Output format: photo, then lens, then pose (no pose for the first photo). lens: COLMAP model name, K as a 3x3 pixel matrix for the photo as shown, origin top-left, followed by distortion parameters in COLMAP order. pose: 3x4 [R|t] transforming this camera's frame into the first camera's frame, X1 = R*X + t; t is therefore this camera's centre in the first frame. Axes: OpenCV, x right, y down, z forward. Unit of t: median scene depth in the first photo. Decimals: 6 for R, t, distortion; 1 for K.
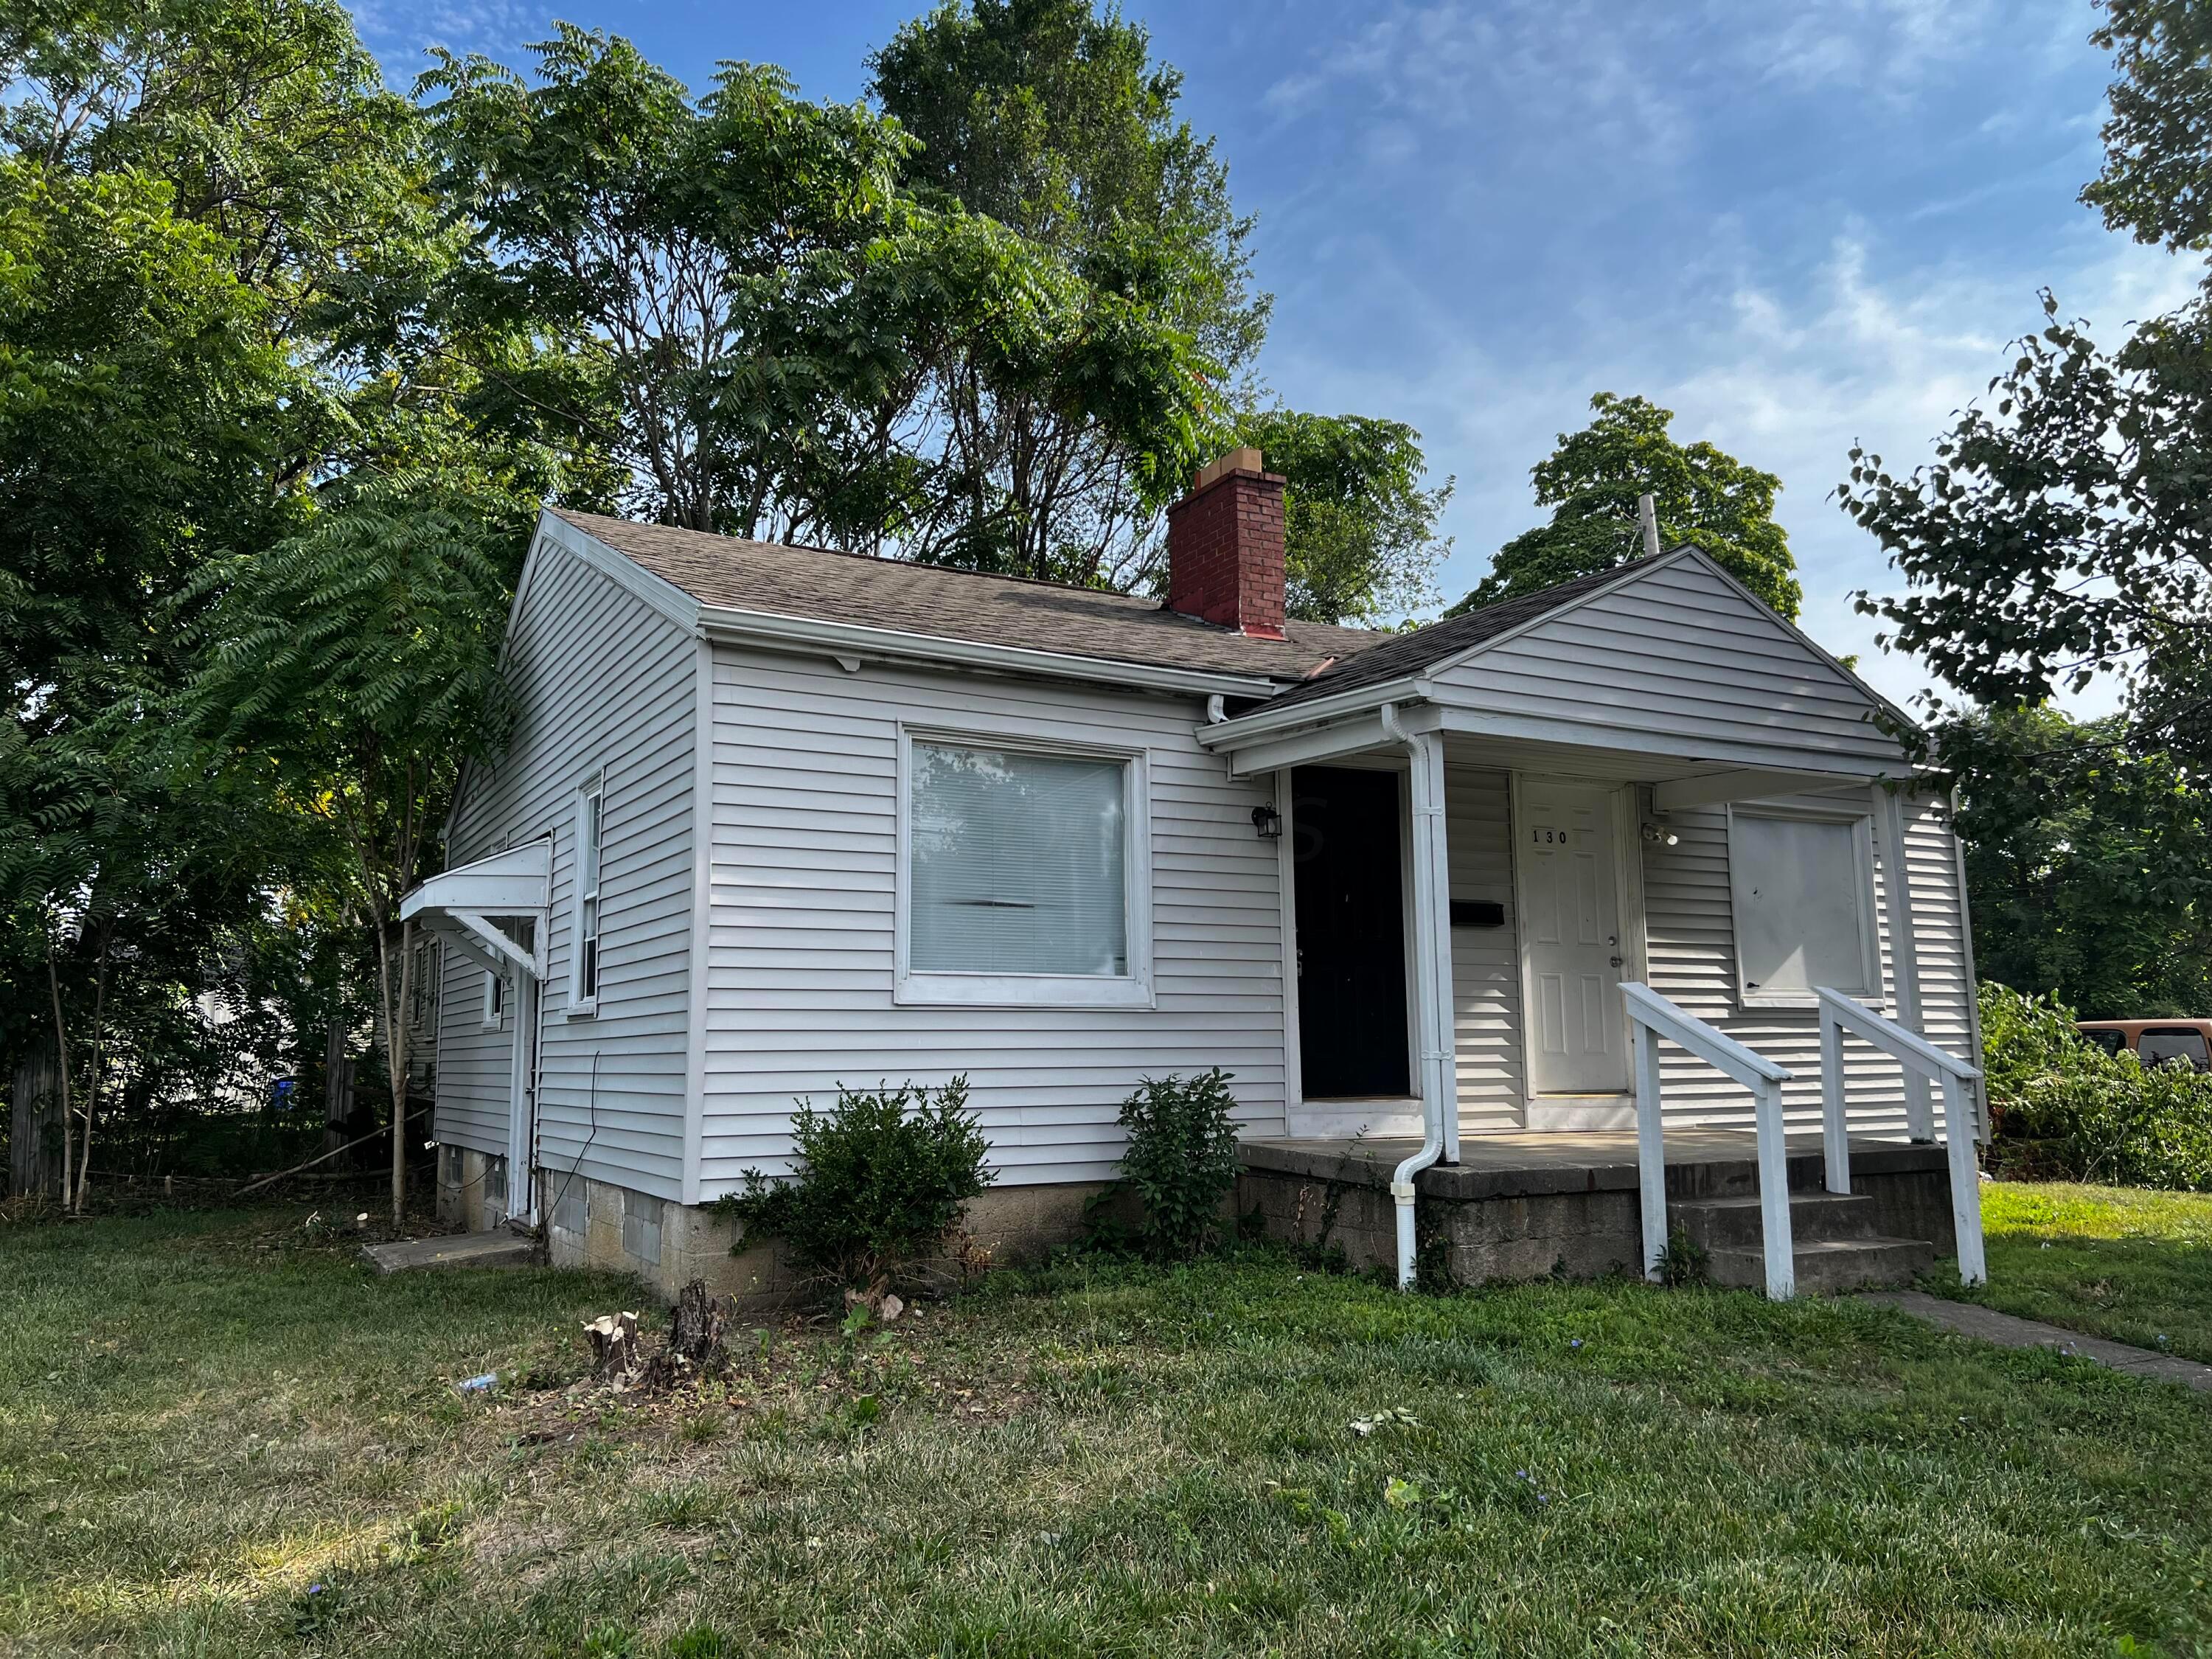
lens RADIAL K [[1698.4, 0, 1155.3], [0, 1698.4, 846.2], [0, 0, 1]] dist [0.023453, -0.029578]
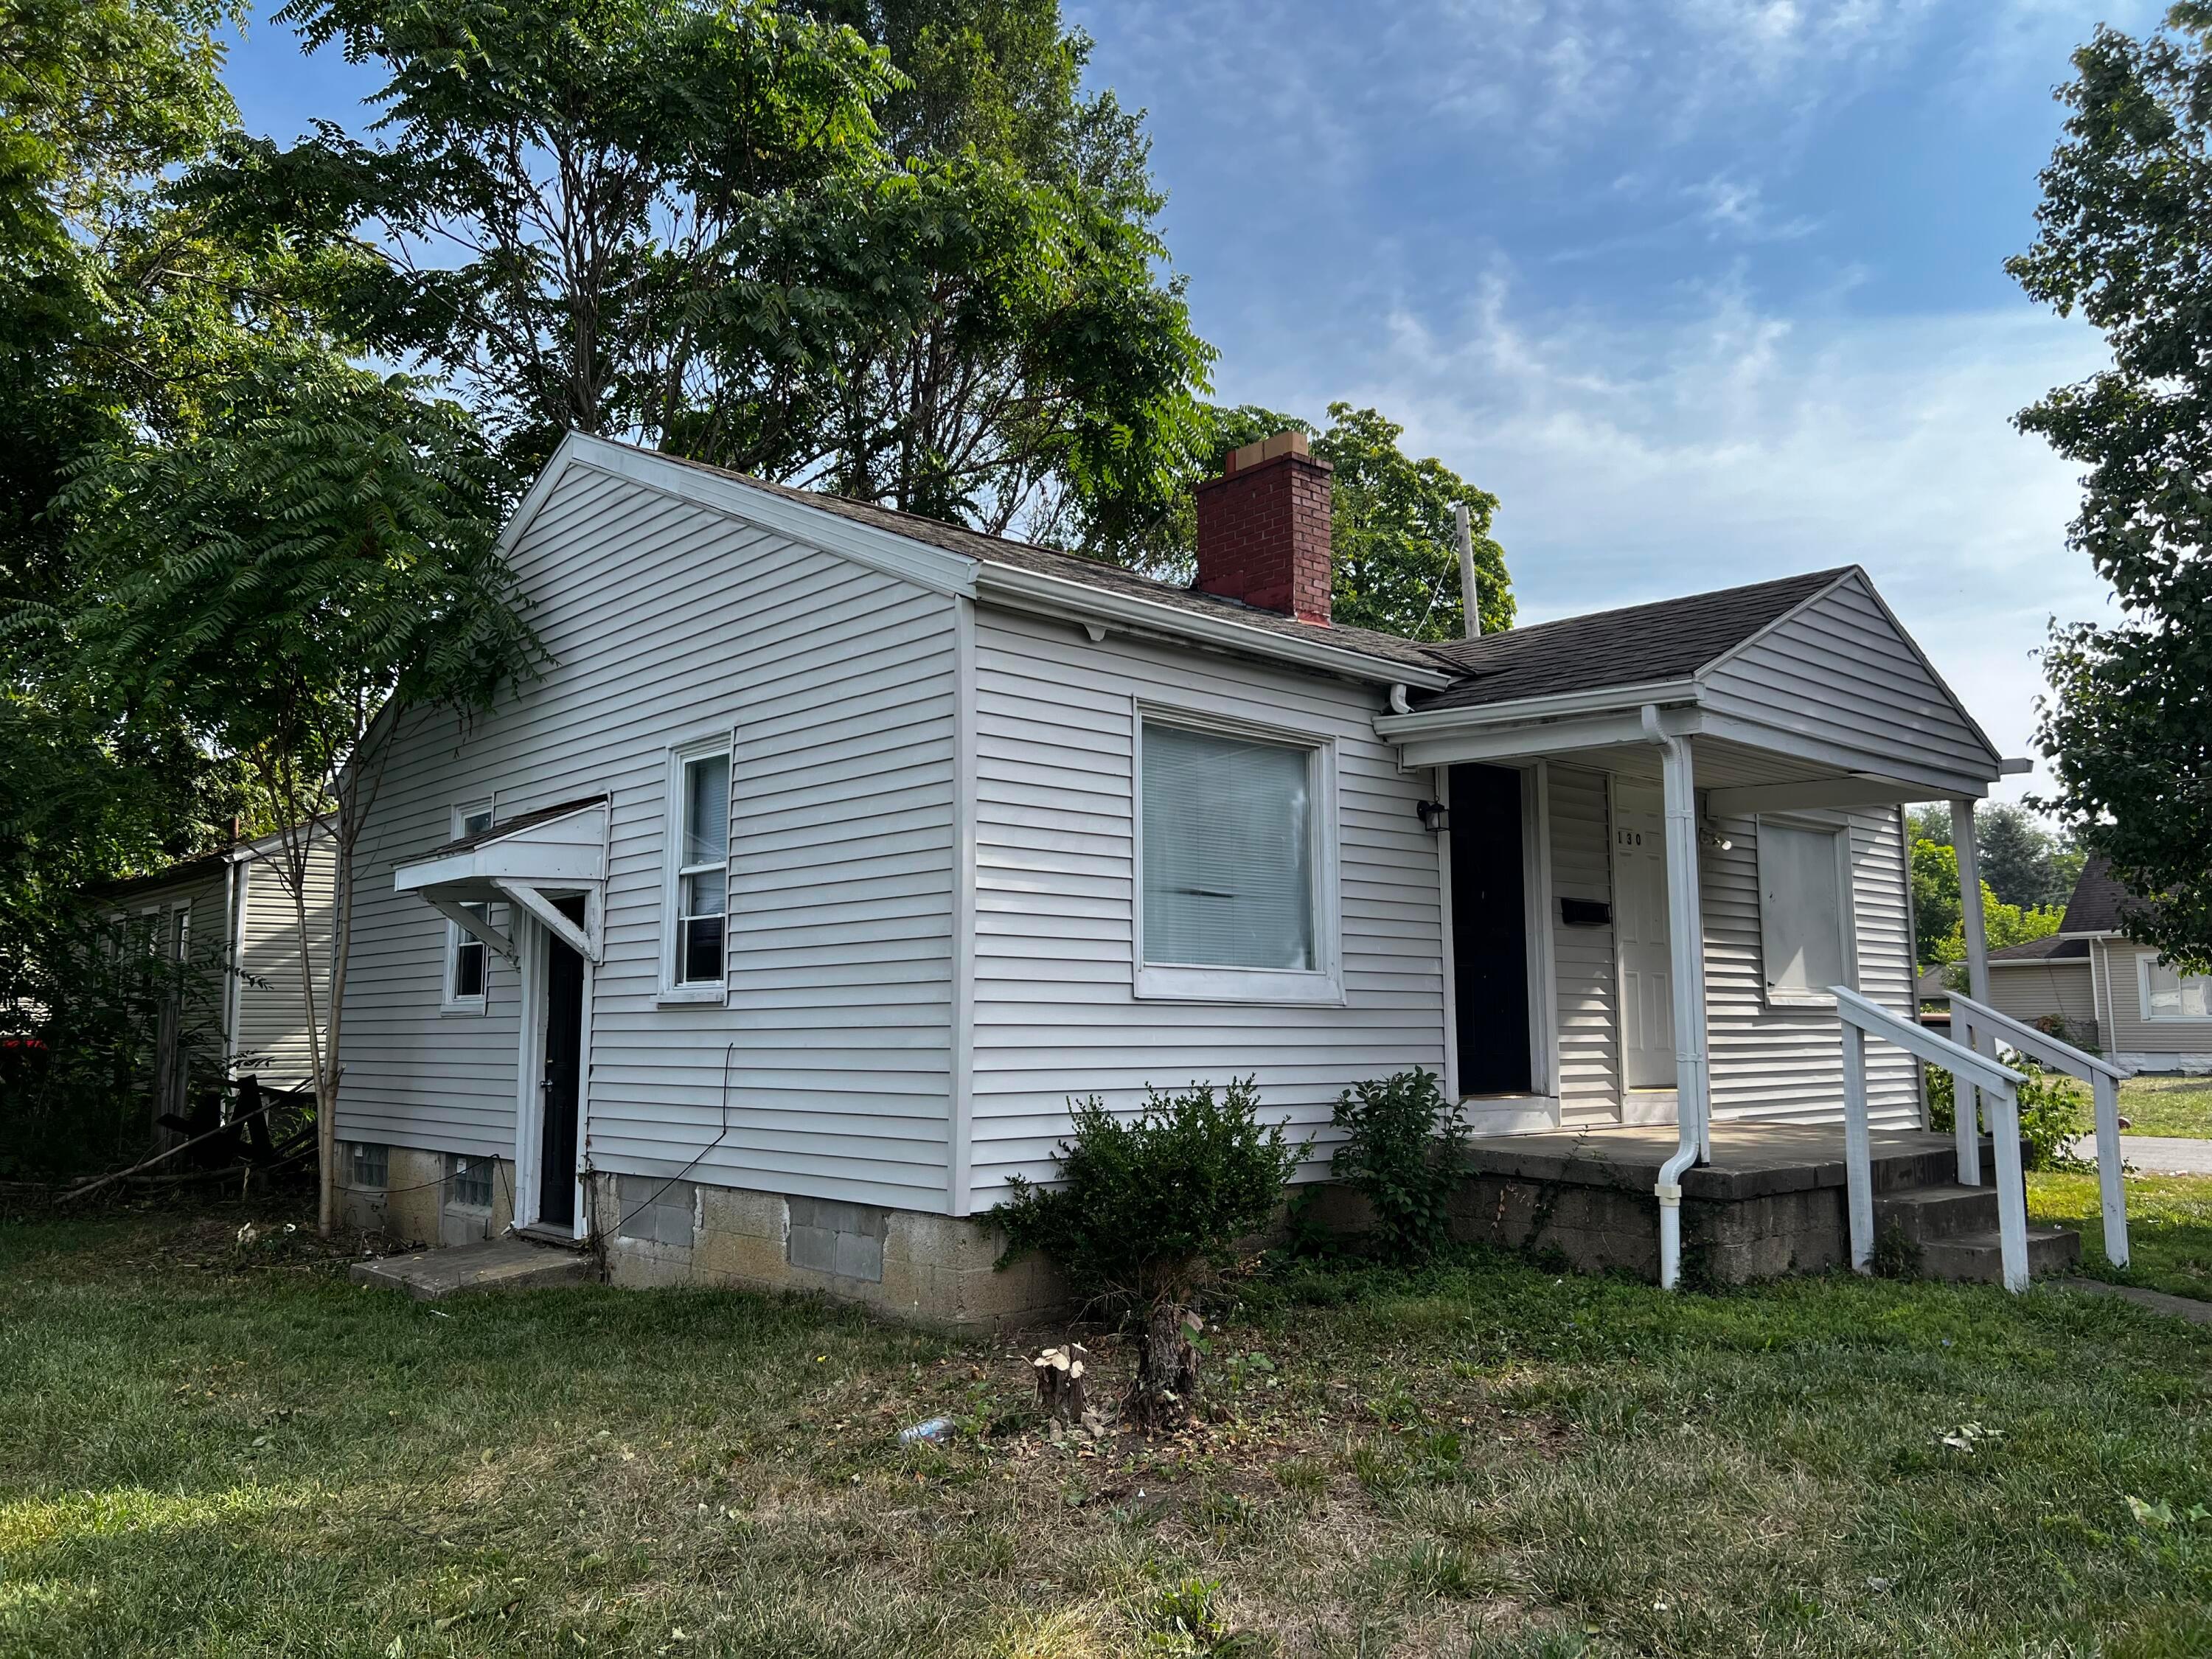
lens RADIAL K [[1698.4, 0, 1169.5], [0, 1698.4, 837.7], [0, 0, 1]] dist [0.023453, -0.029578]
pose [[0.973276, 0.033459, 0.227188, -0.289001], [-0.034945, 0.999386, 0.002521, 0.001055], [-0.226964, -0.010393, 0.973848, 0.067954]]
